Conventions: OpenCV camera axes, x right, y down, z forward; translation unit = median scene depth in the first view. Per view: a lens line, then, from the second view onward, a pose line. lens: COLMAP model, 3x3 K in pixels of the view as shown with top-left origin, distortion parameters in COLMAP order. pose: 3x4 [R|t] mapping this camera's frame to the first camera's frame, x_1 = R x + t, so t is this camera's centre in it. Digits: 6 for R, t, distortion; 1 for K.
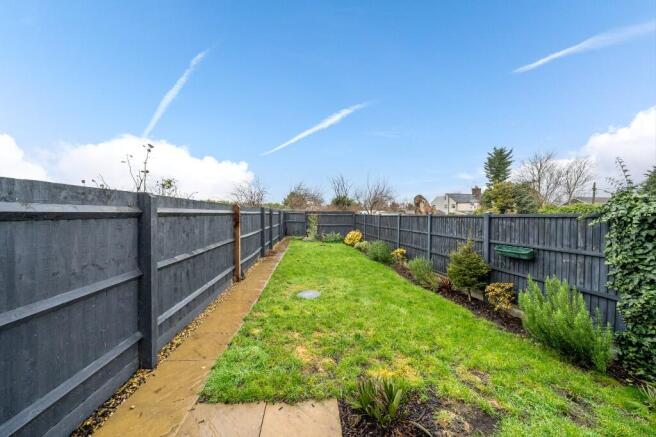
lens RADIAL K [[229.4, 0, 329.0], [0, 229.4, 214.6], [0, 0, 1]] dist [-0.001161, -0.000066]
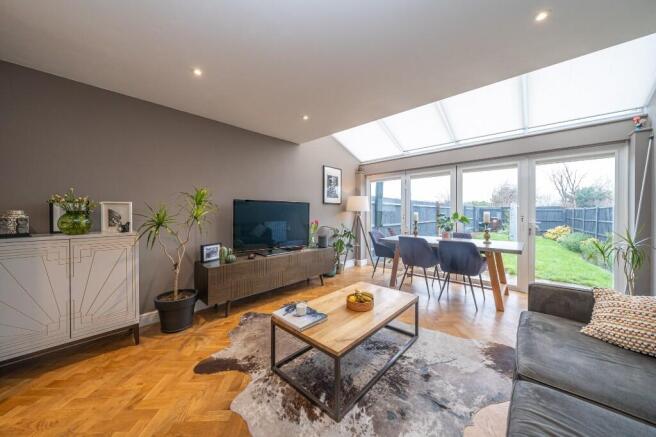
lens RADIAL K [[229.4, 0, 329.0], [0, 229.4, 214.6], [0, 0, 1]] dist [-0.001161, -0.000066]
pose [[0.673831, 0.003076, -0.738879, 0.178495], [-0.001280, 0.999995, 0.002995, 0.021606], [0.738884, -0.001072, 0.673831, -0.431692]]
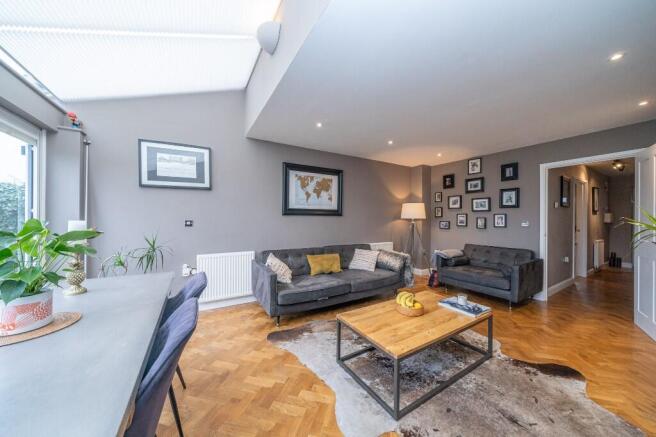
lens RADIAL K [[222.3, 0, 325.9], [0, 222.3, 217.2], [0, 0, 1]] dist [0.000028, 0.000032]
pose [[-0.420414, -0.004516, 0.907321, -0.058568], [-0.002382, 0.999990, 0.003874, 0.015836], [-0.907329, -0.000532, -0.420421, -0.171008]]
